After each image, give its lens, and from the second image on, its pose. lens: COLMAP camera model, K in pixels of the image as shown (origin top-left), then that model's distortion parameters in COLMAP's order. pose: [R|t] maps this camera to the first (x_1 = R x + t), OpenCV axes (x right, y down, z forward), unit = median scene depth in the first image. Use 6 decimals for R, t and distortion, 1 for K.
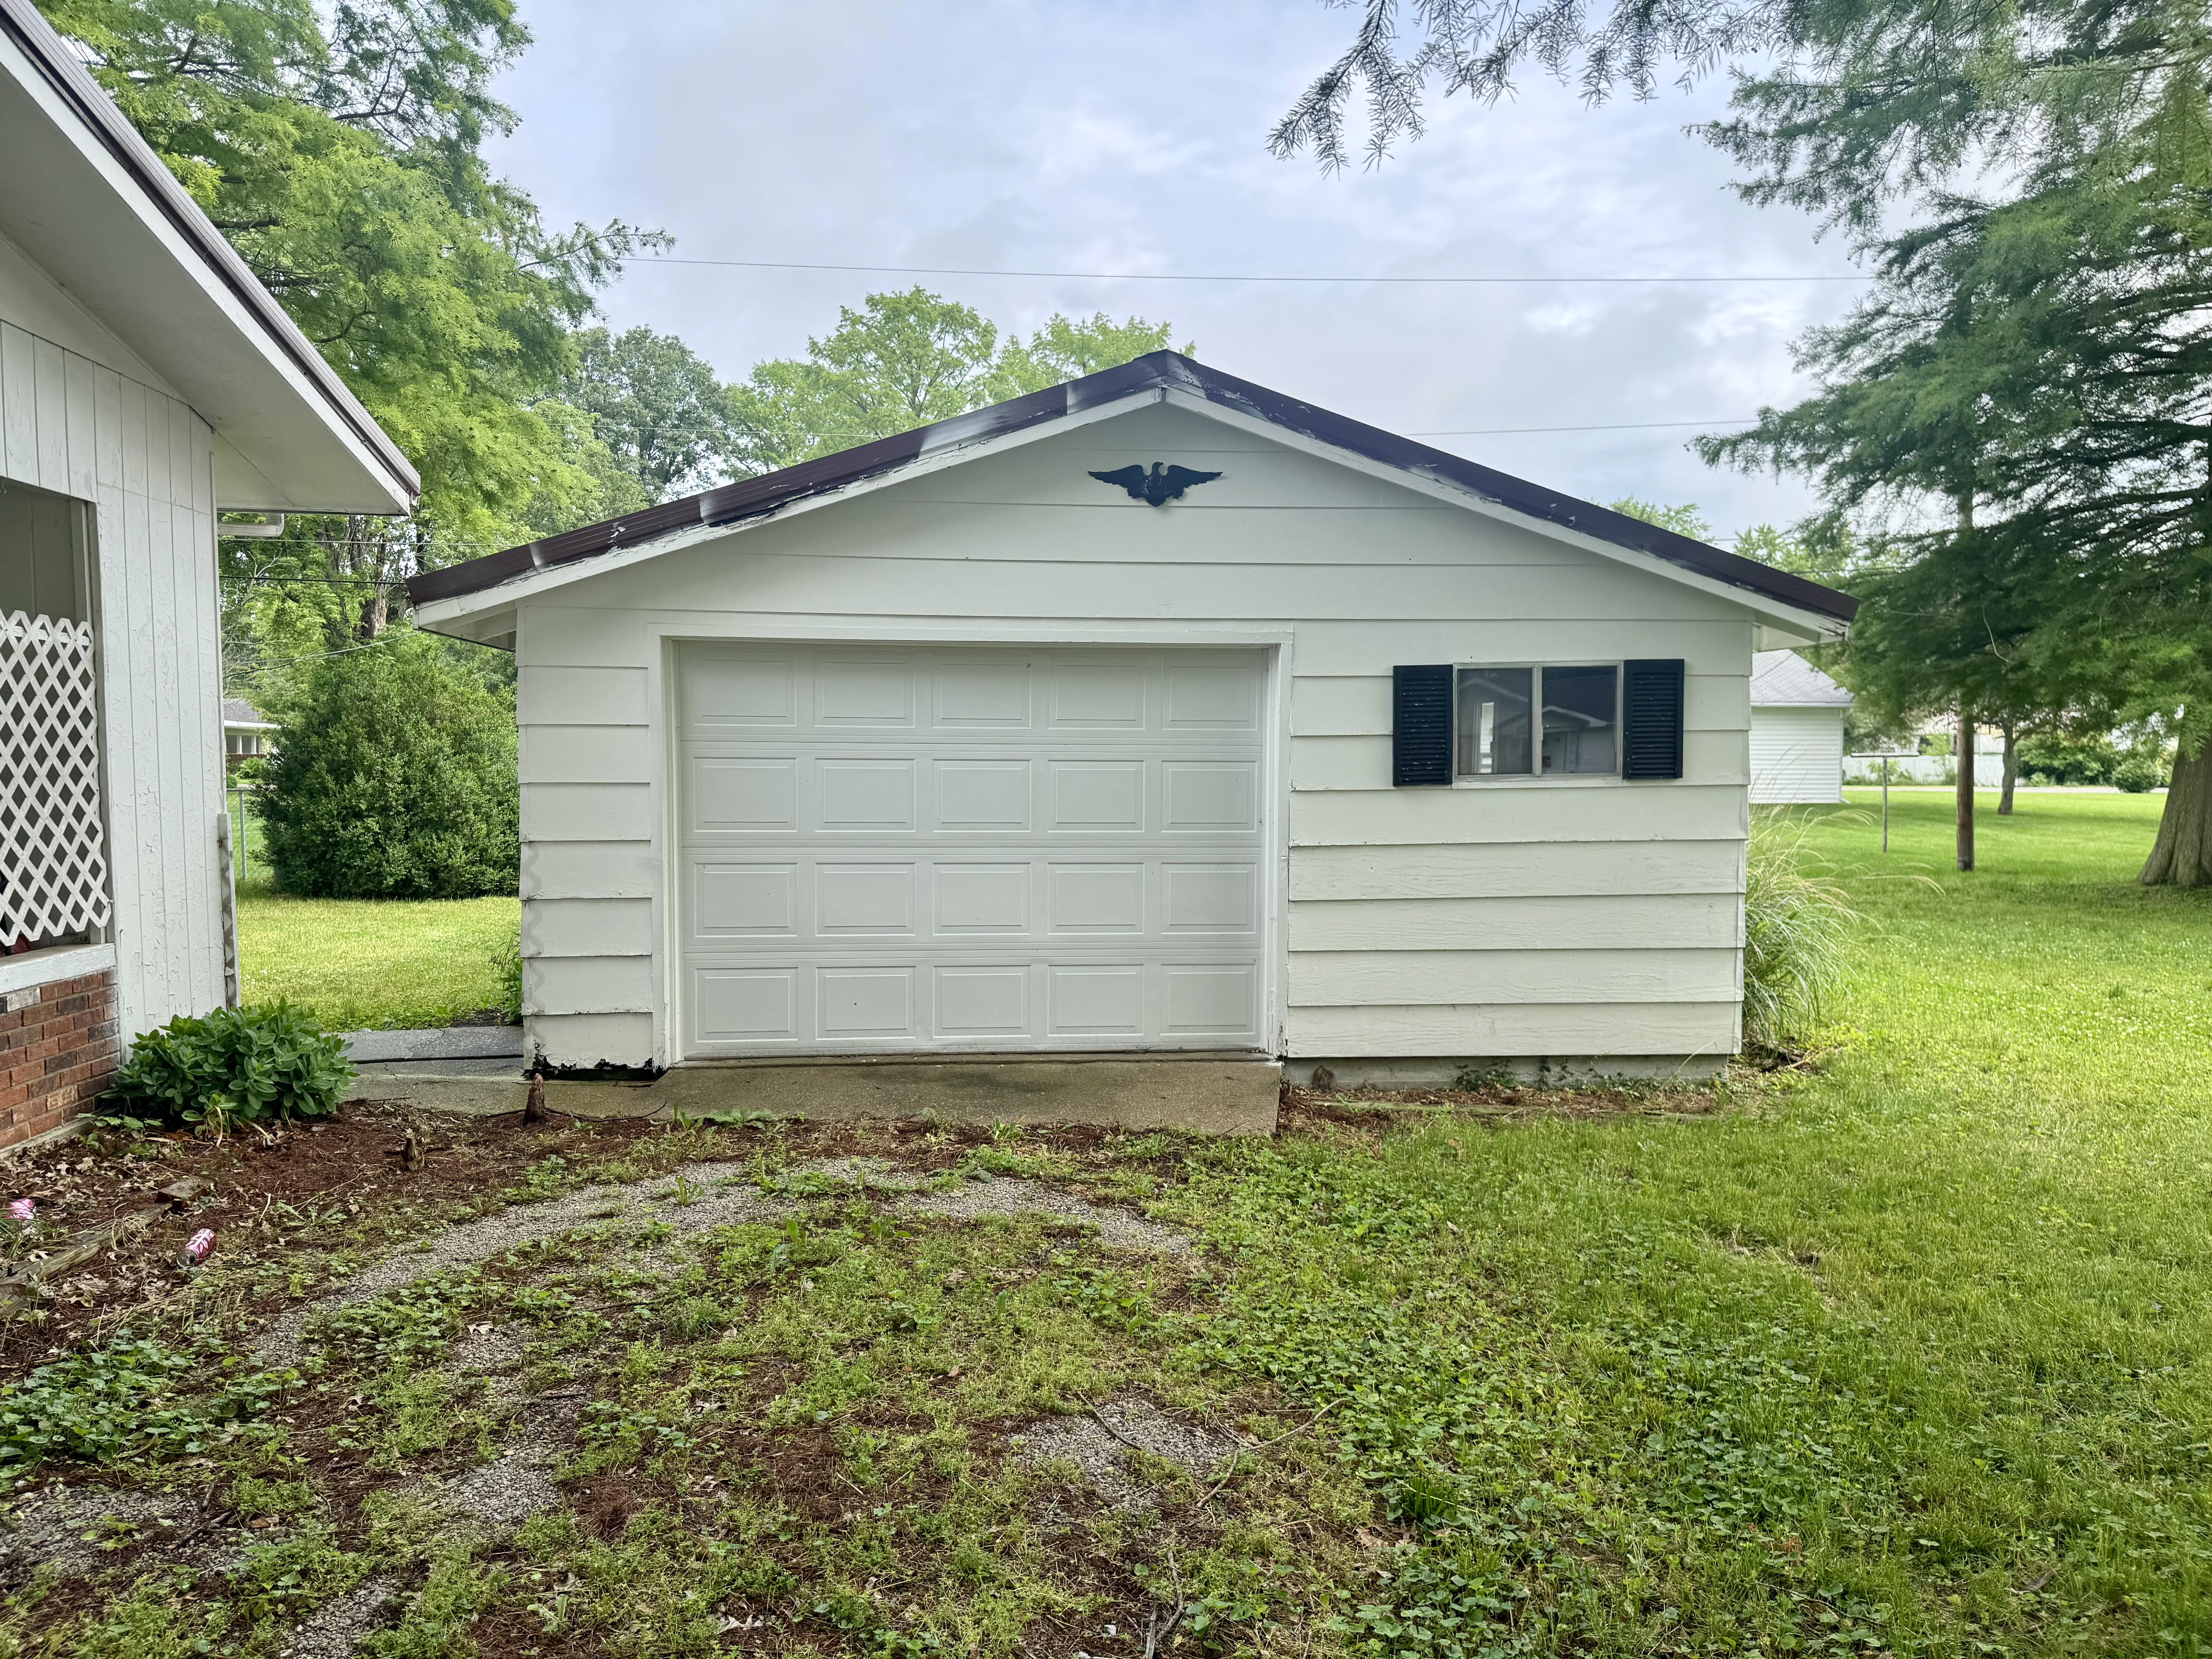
lens RADIAL K [[1563.1, 0, 1106.0], [0, 1563.1, 829.5], [0, 0, 1]] dist [0.025129, -0.000199]
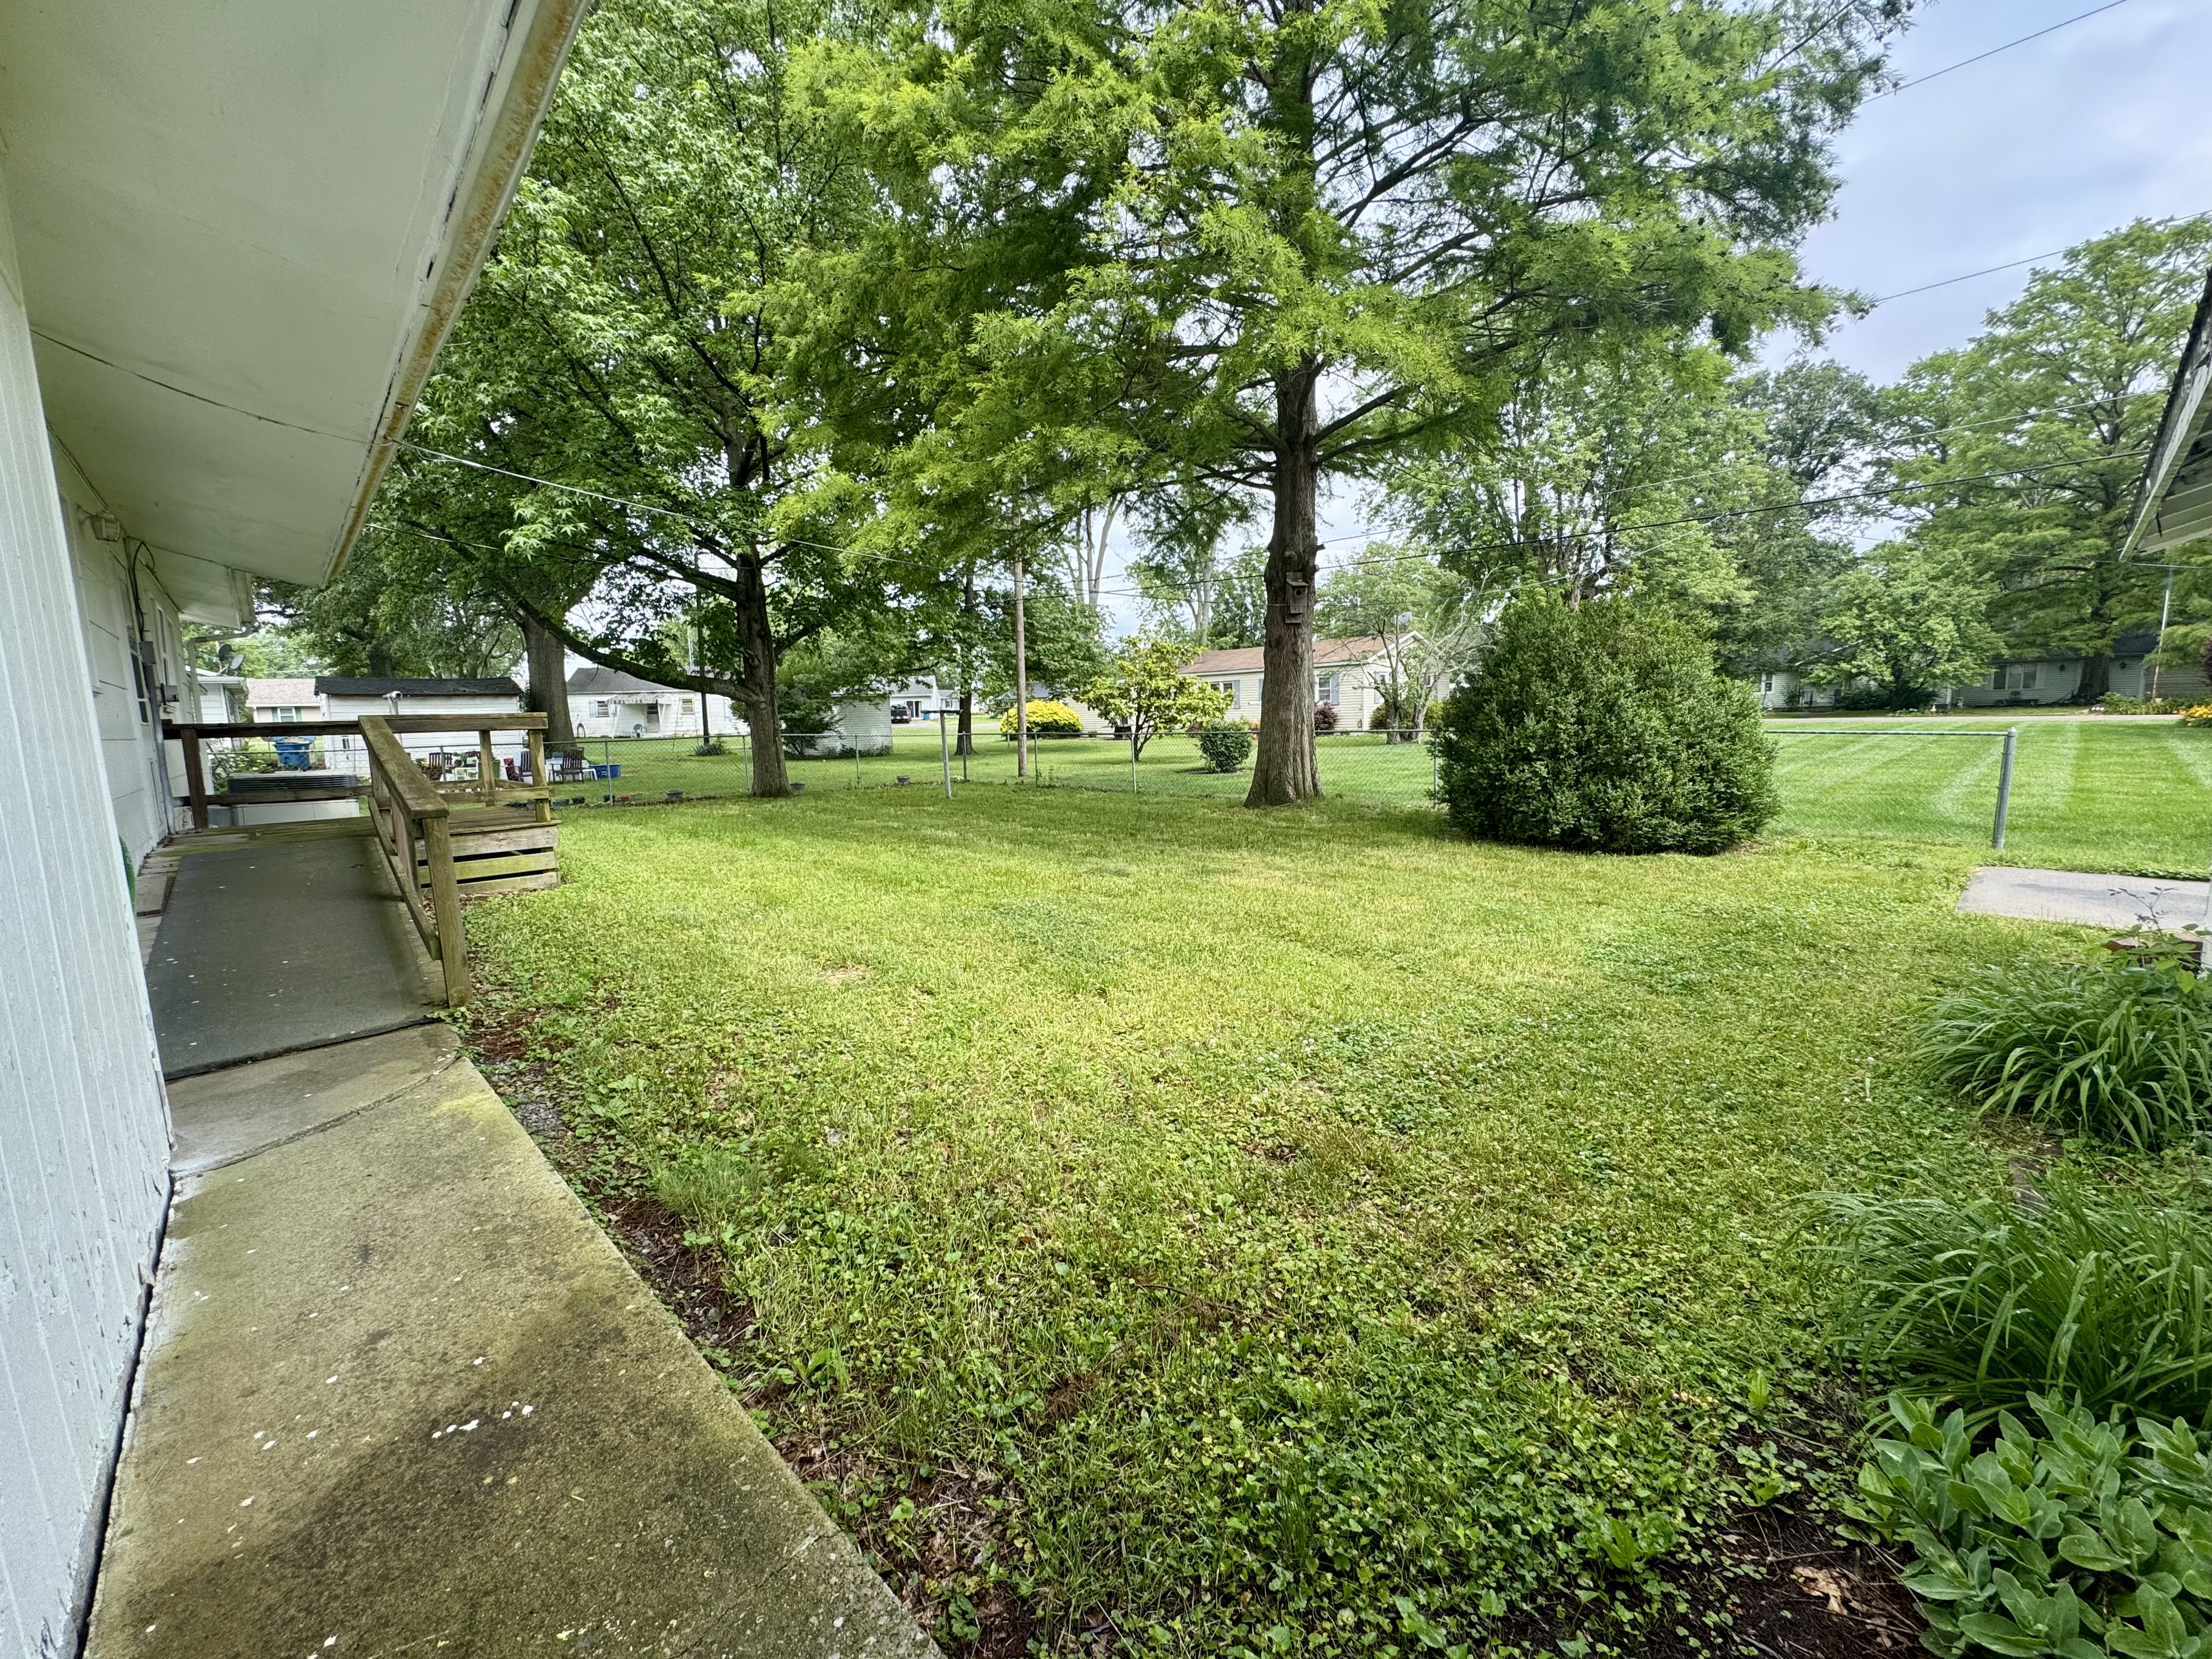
lens RADIAL K [[886.3, 0, 1106.0], [0, 886.3, 829.5], [0, 0, 1]] dist [-0.002190, -0.000123]
pose [[0.609489, 0.082561, -0.788484, -0.196681], [-0.008284, 0.995172, 0.097800, -0.015998], [0.792751, -0.053077, 0.607230, 0.452240]]
